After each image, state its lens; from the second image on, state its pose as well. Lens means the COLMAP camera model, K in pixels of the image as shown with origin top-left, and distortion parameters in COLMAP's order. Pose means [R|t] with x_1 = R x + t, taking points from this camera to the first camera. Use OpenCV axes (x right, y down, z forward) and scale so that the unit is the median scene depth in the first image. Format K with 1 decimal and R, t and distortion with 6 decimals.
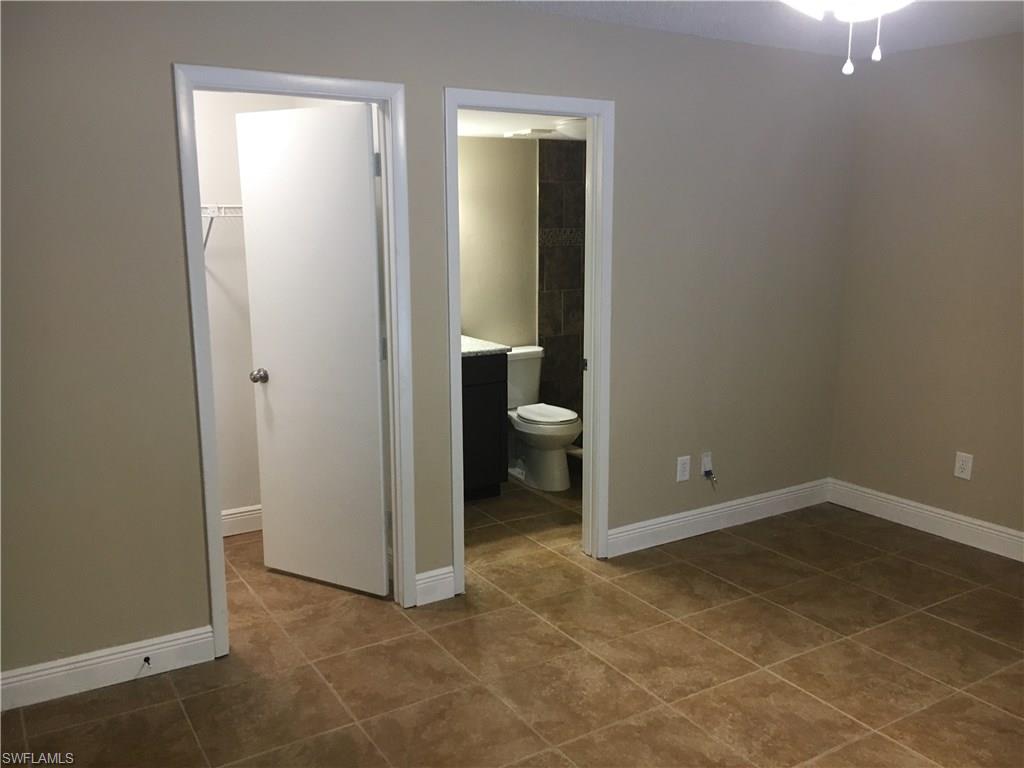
lens RADIAL K [[871.8, 0, 508.4], [0, 871.8, 385.3], [0, 0, 1]] dist [0.012566, 0.004224]
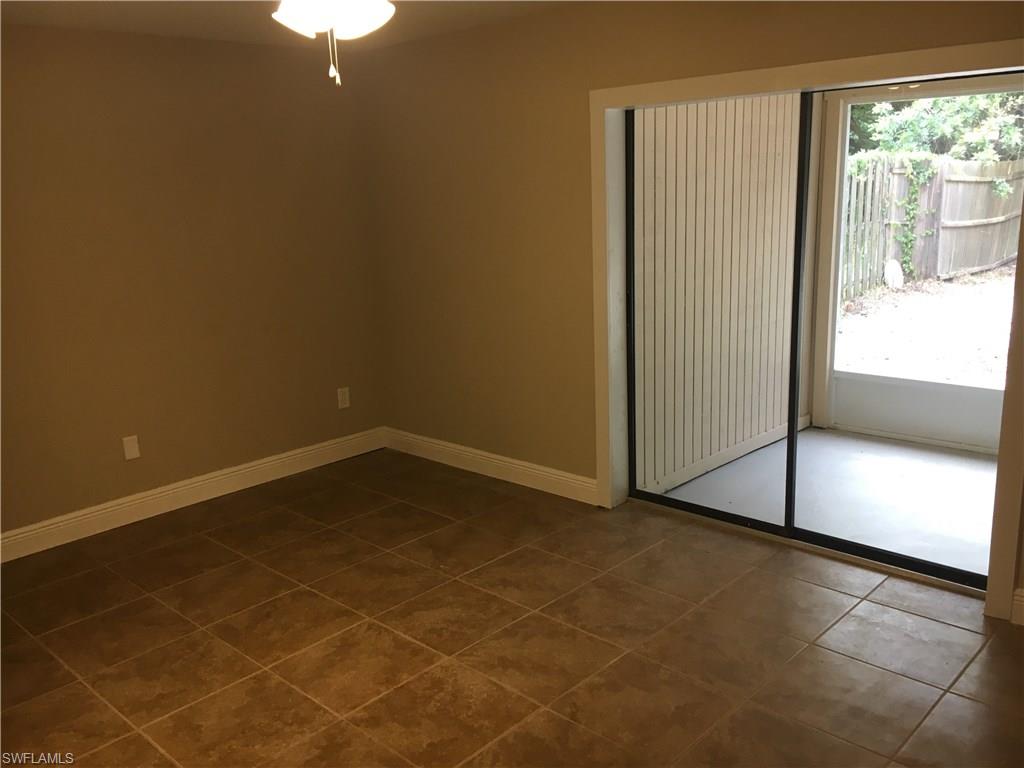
lens RADIAL K [[871.8, 0, 508.4], [0, 871.8, 385.3], [0, 0, 1]] dist [0.012566, 0.004224]
pose [[-0.259793, -0.202842, 0.944120, -0.632623], [0.221958, 0.938970, 0.262811, -0.165534], [-0.939810, 0.277831, -0.198916, 0.829085]]
